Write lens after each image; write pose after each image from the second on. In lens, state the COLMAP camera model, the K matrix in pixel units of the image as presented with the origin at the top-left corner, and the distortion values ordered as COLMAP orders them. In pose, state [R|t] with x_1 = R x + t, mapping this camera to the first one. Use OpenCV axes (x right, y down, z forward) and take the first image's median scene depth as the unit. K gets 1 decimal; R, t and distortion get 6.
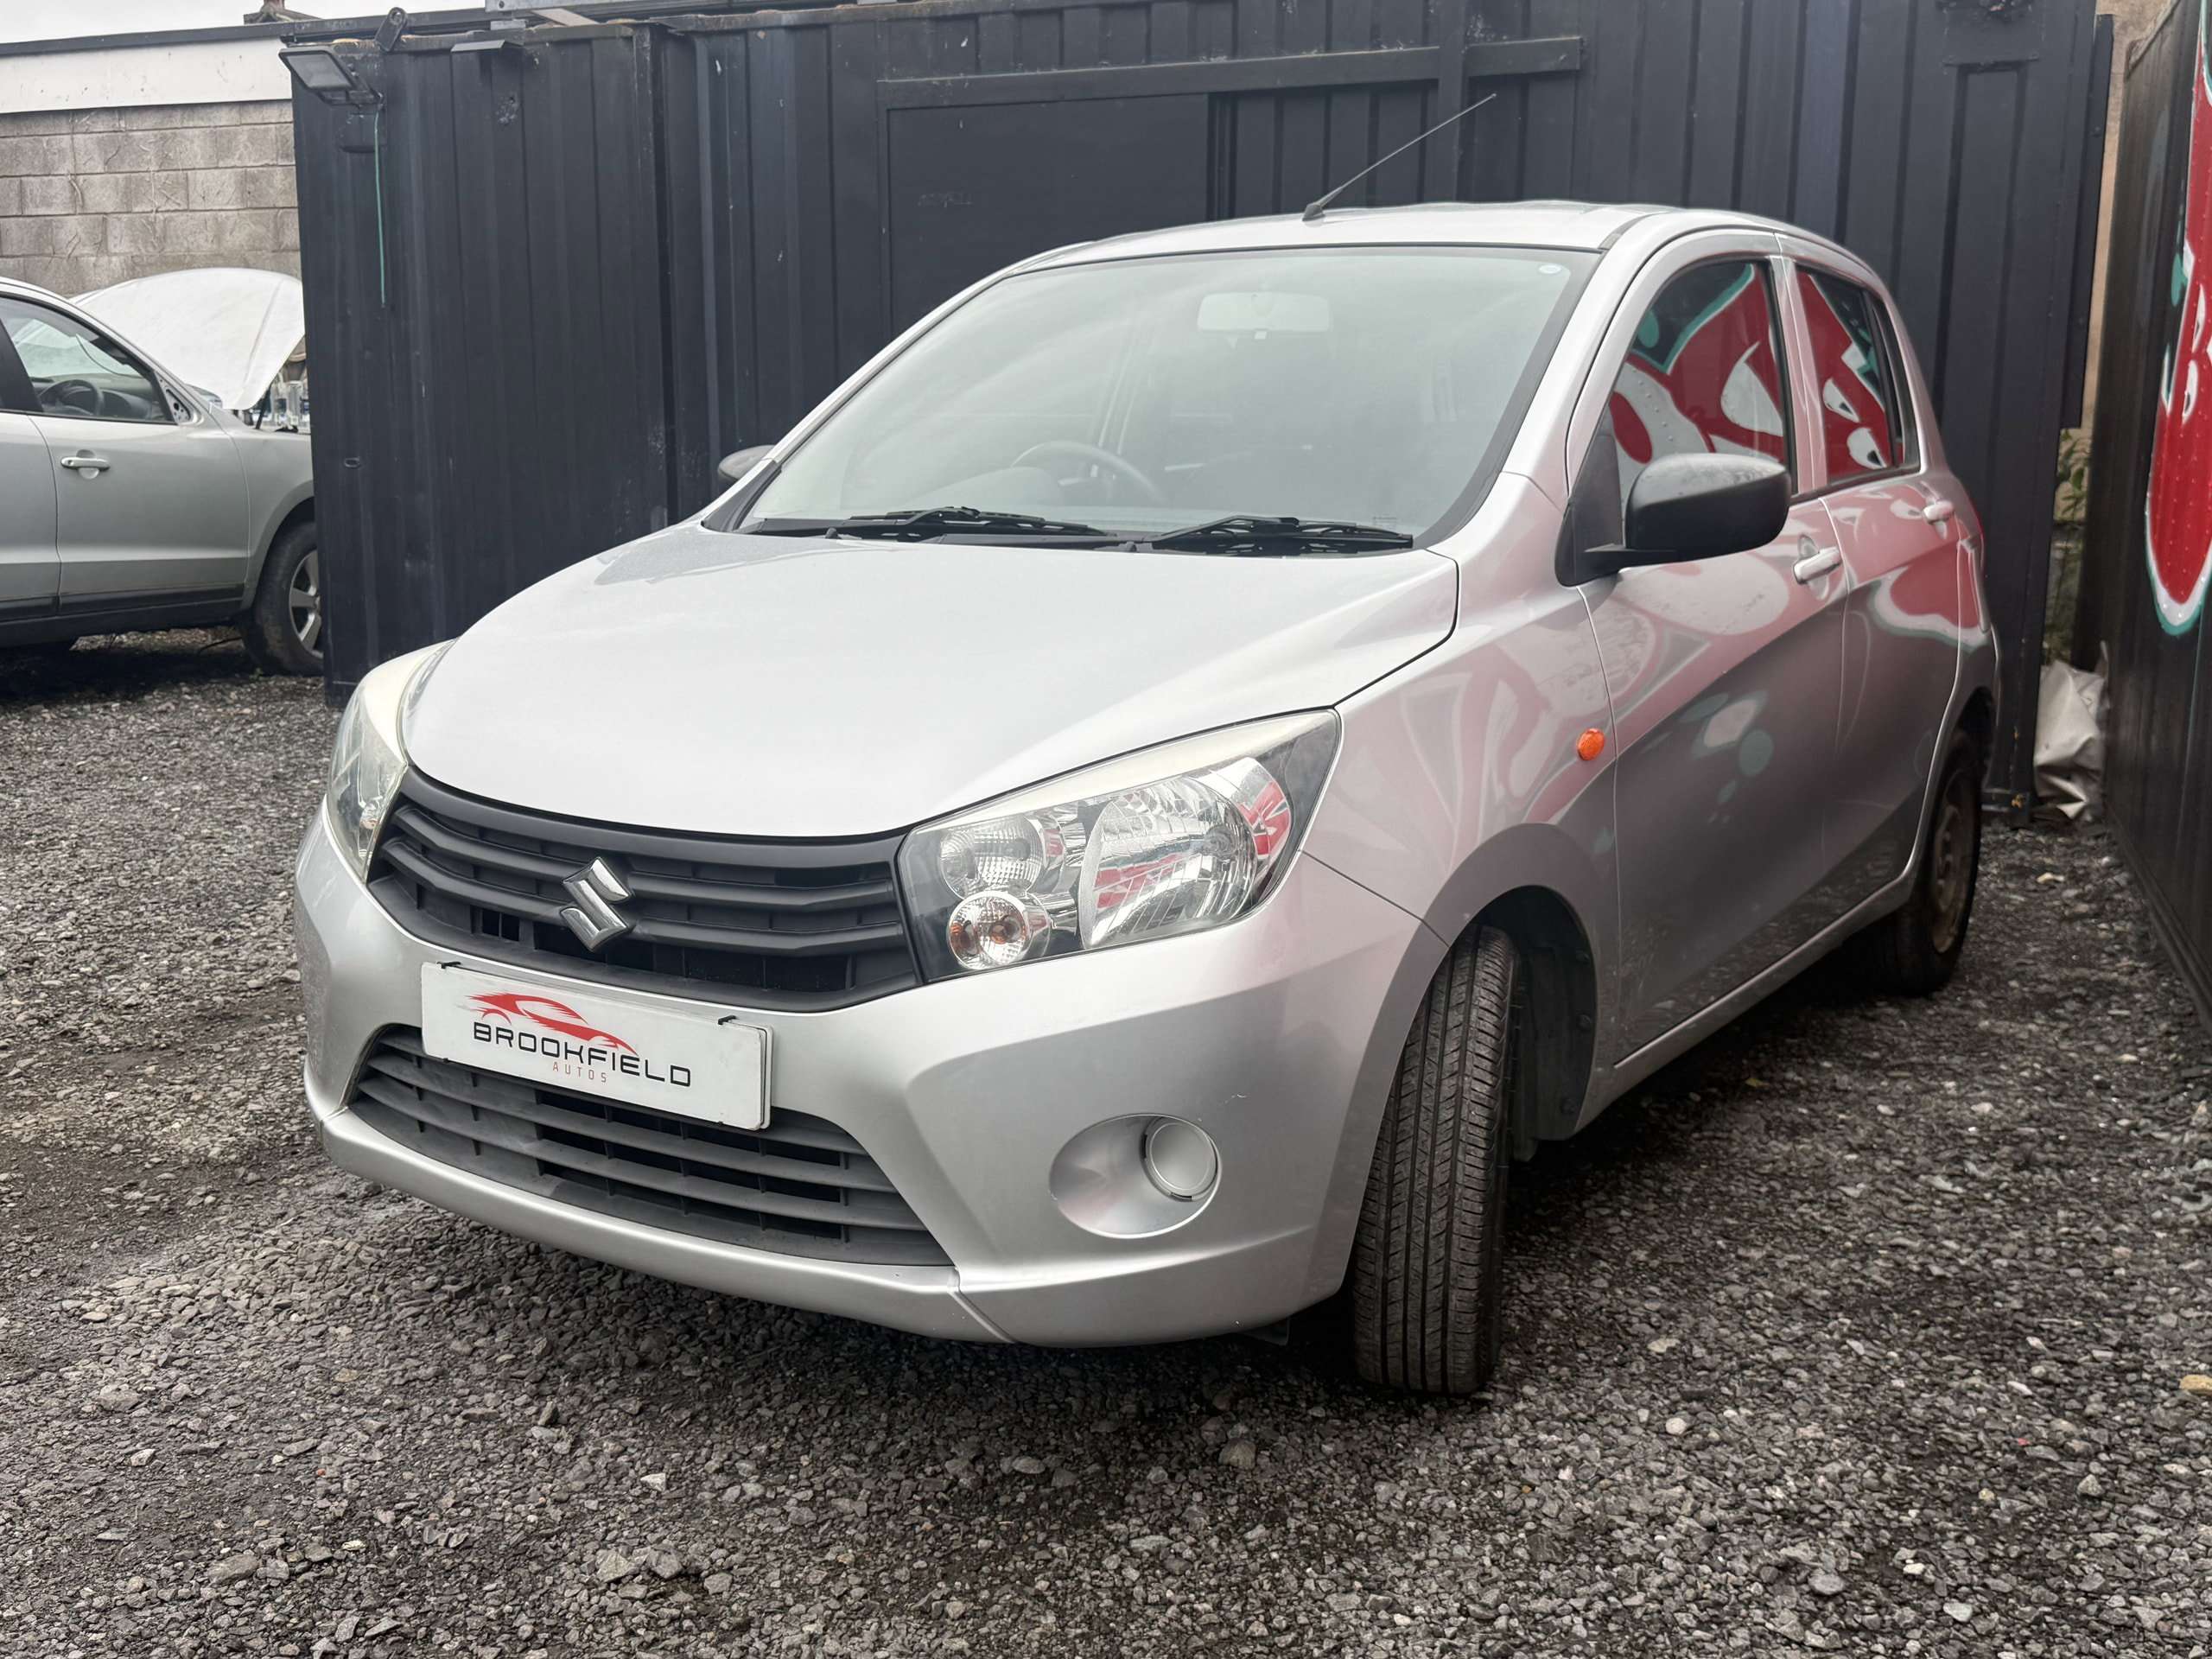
lens RADIAL K [[2165.4, 0, 1083.3], [0, 2165.4, 820.8], [0, 0, 1]] dist [0.188862, -0.421845]
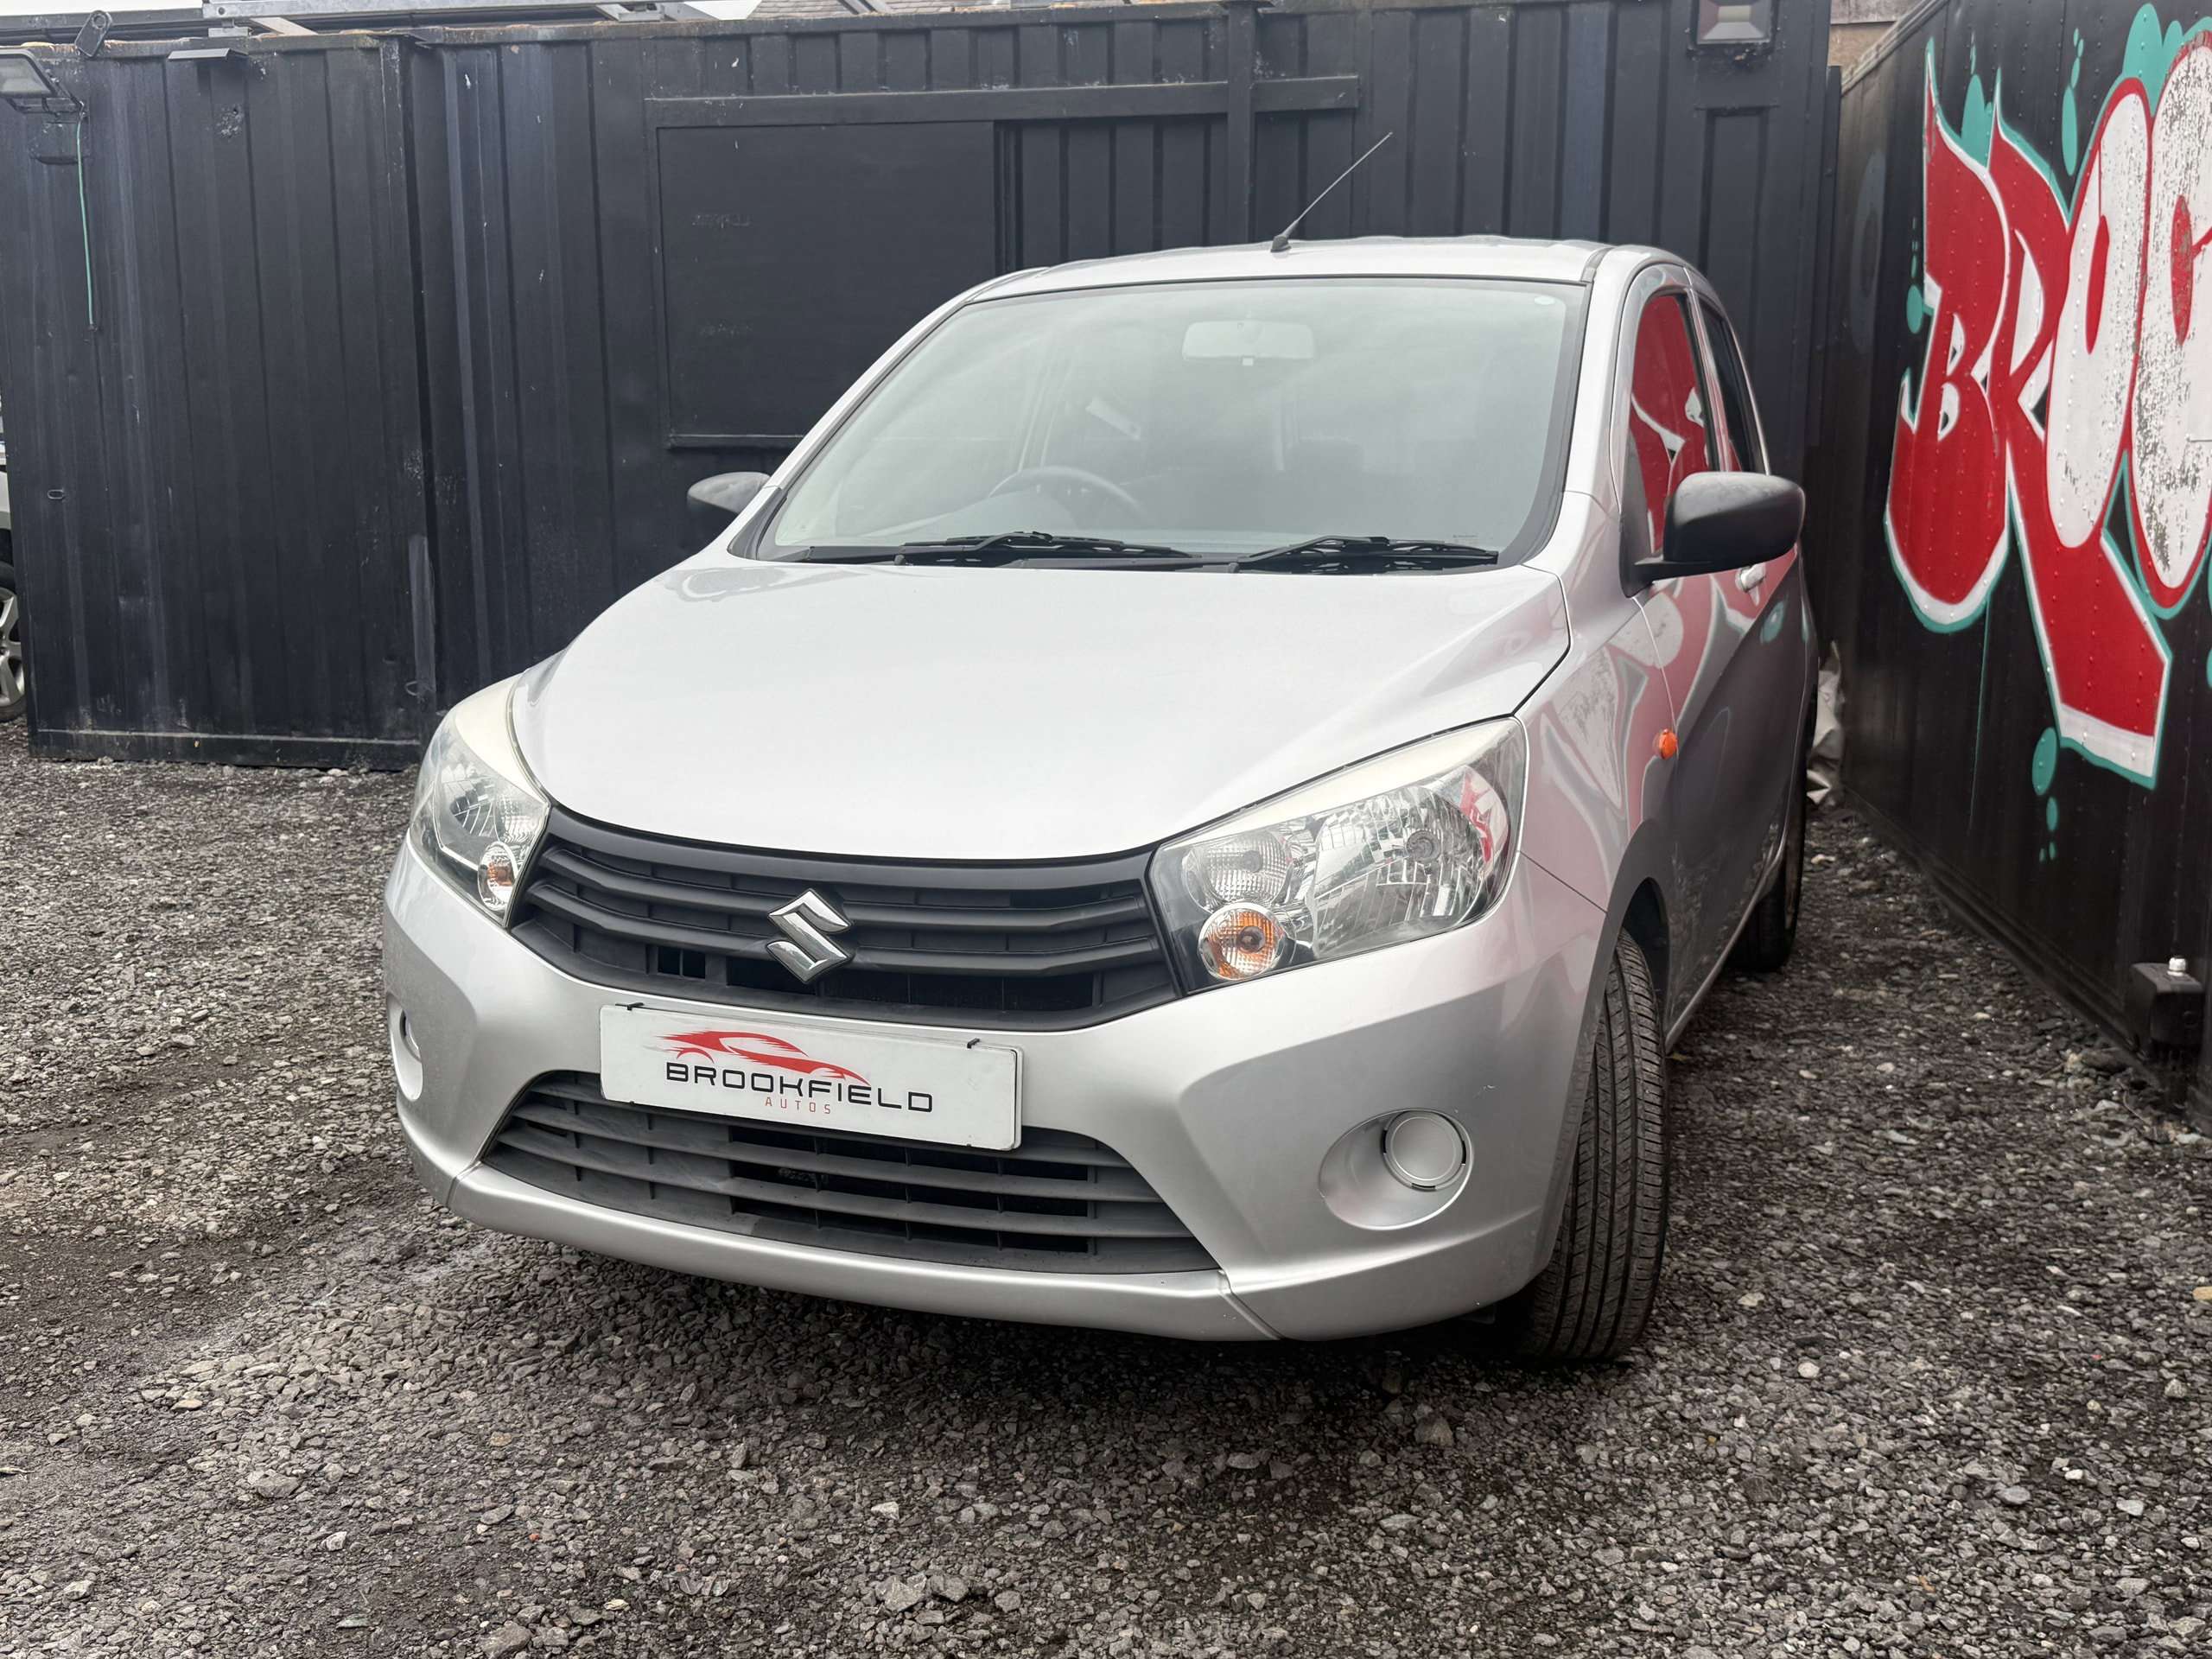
lens RADIAL K [[2164.2, 0, 1103.6], [0, 2164.2, 831.7], [0, 0, 1]] dist [0.194256, -0.442366]
pose [[0.981282, -0.040546, 0.188258, -0.247539], [0.041438, 0.999141, -0.000799, -0.002744], [-0.188064, 0.008585, 0.982119, -0.000267]]
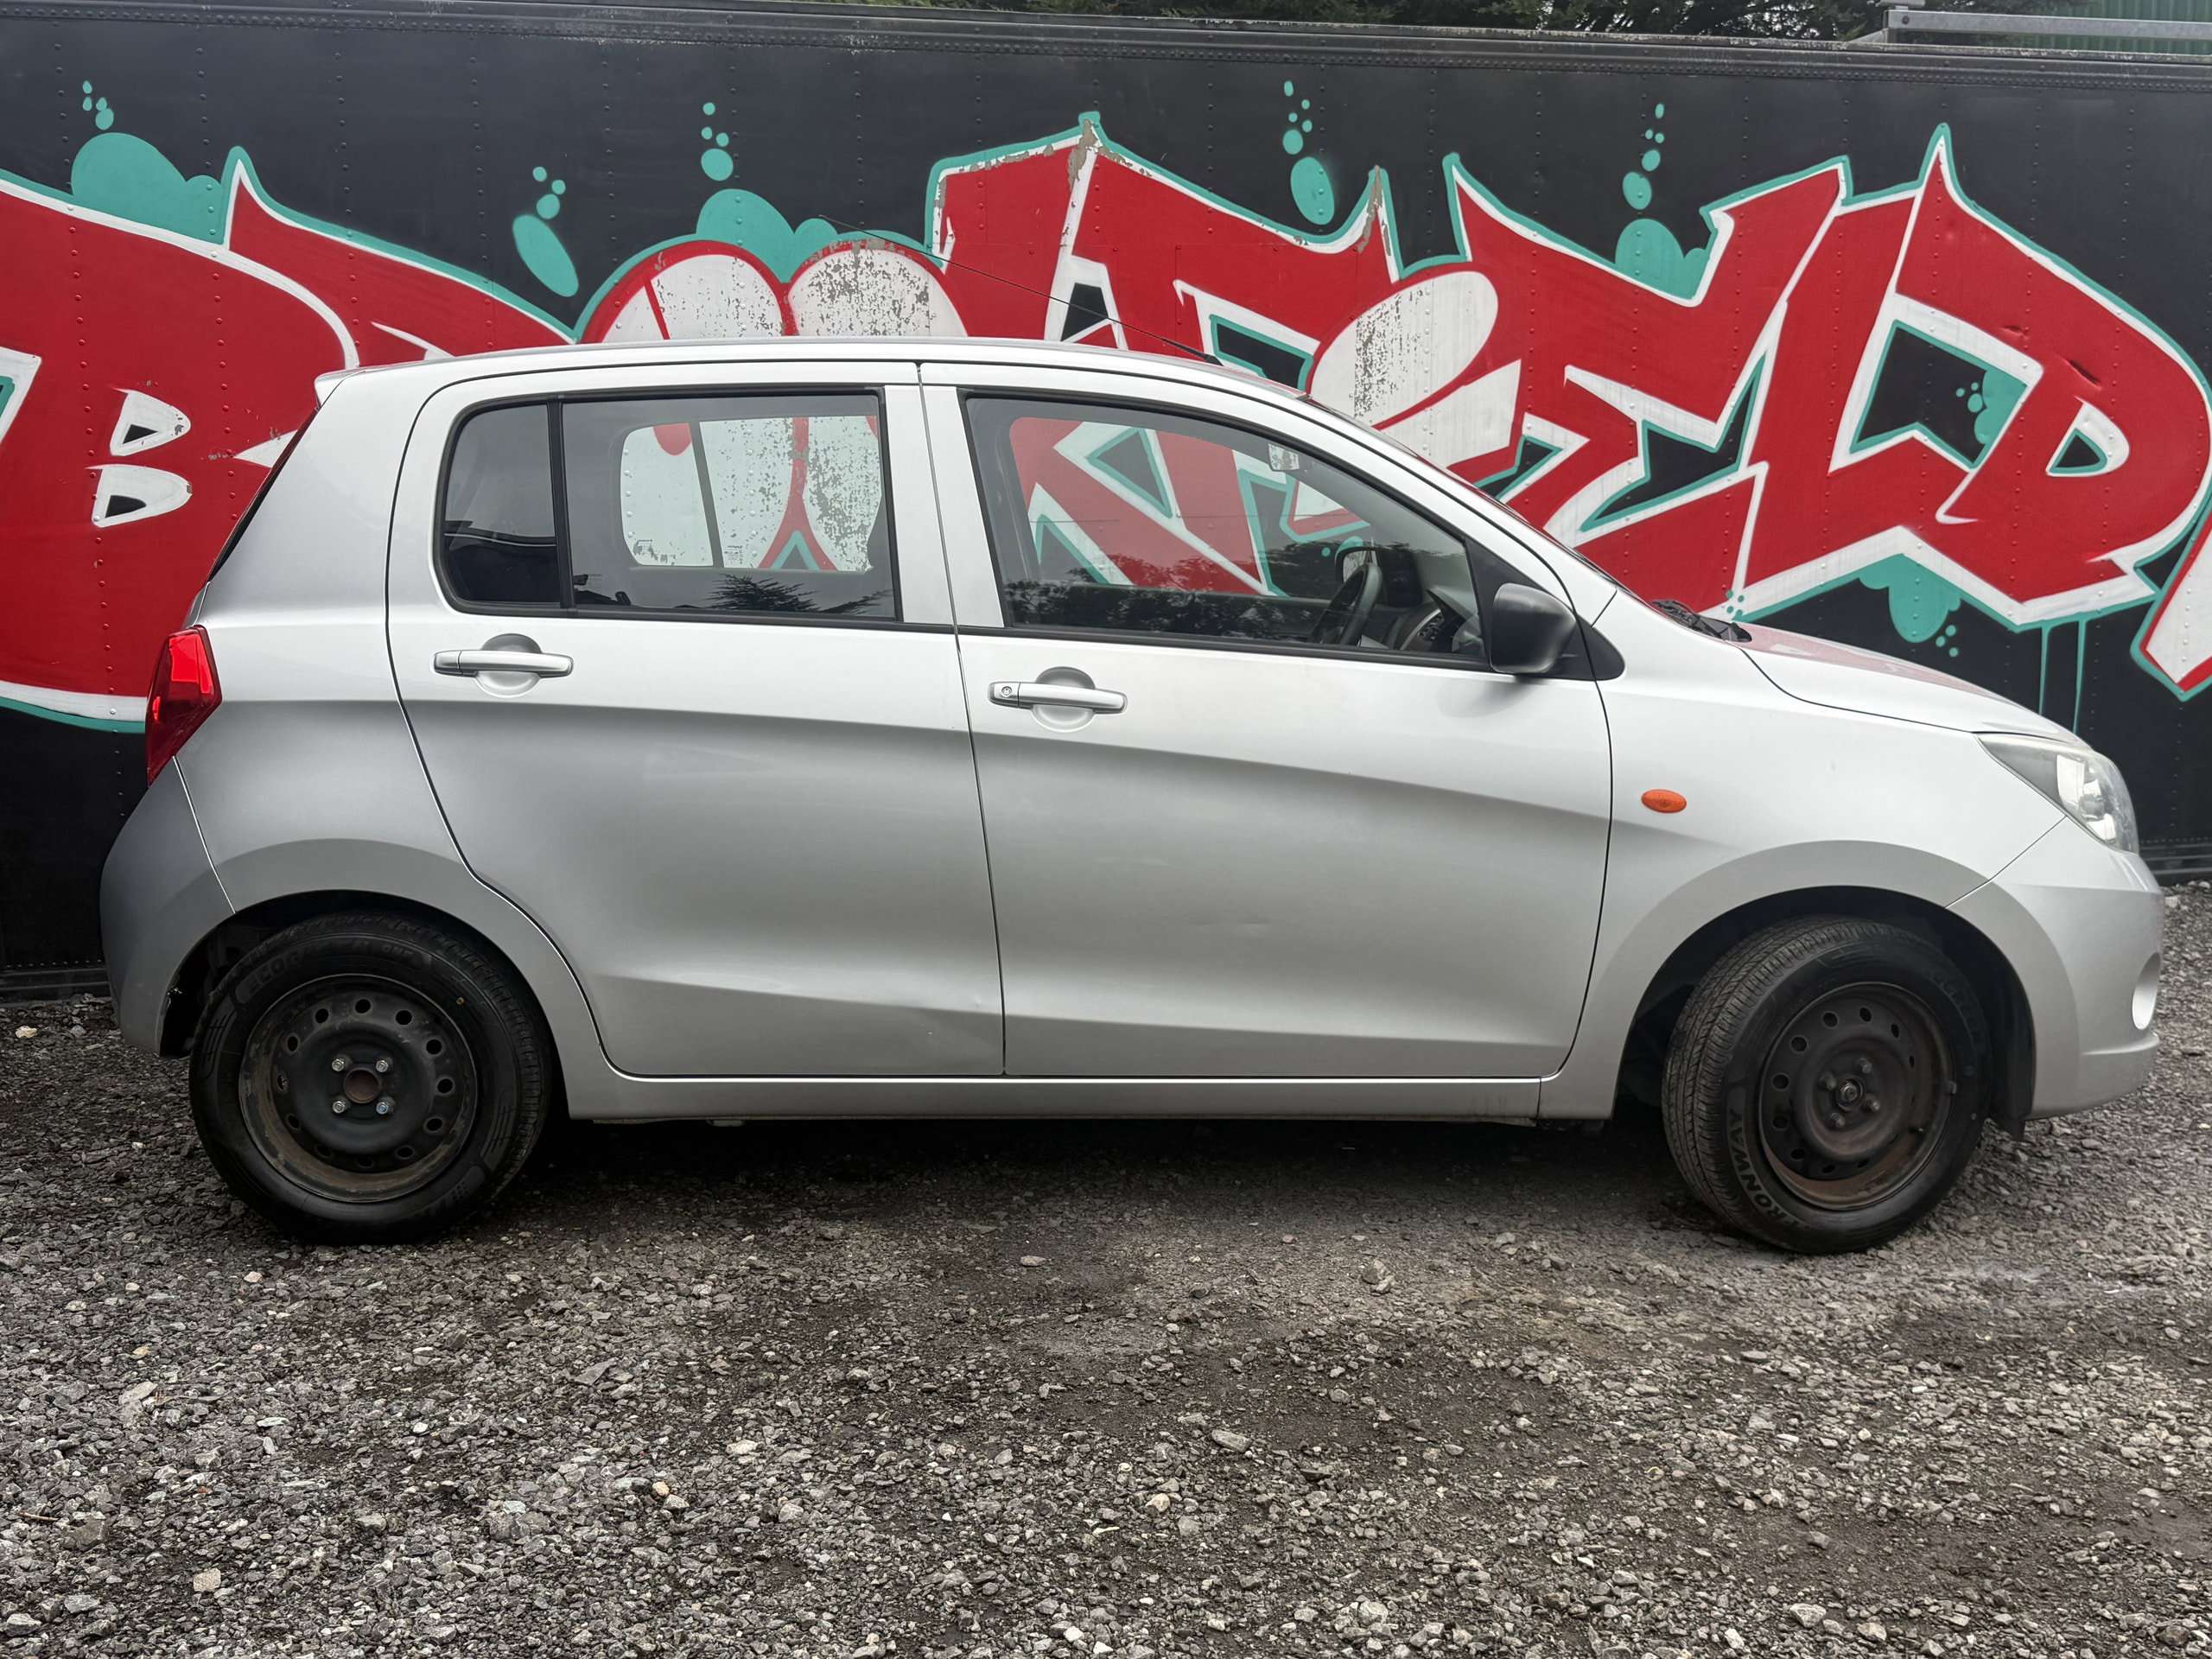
lens RADIAL K [[2160.1, 0, 1106.0], [0, 2160.1, 829.5], [0, 0, 1]] dist [0.206107, -0.479753]
pose [[-0.547984, -0.139839, 0.824717, -1.147298], [0.151967, 0.952878, 0.262544, -0.475273], [-0.822569, 0.269200, -0.500911, 2.275798]]
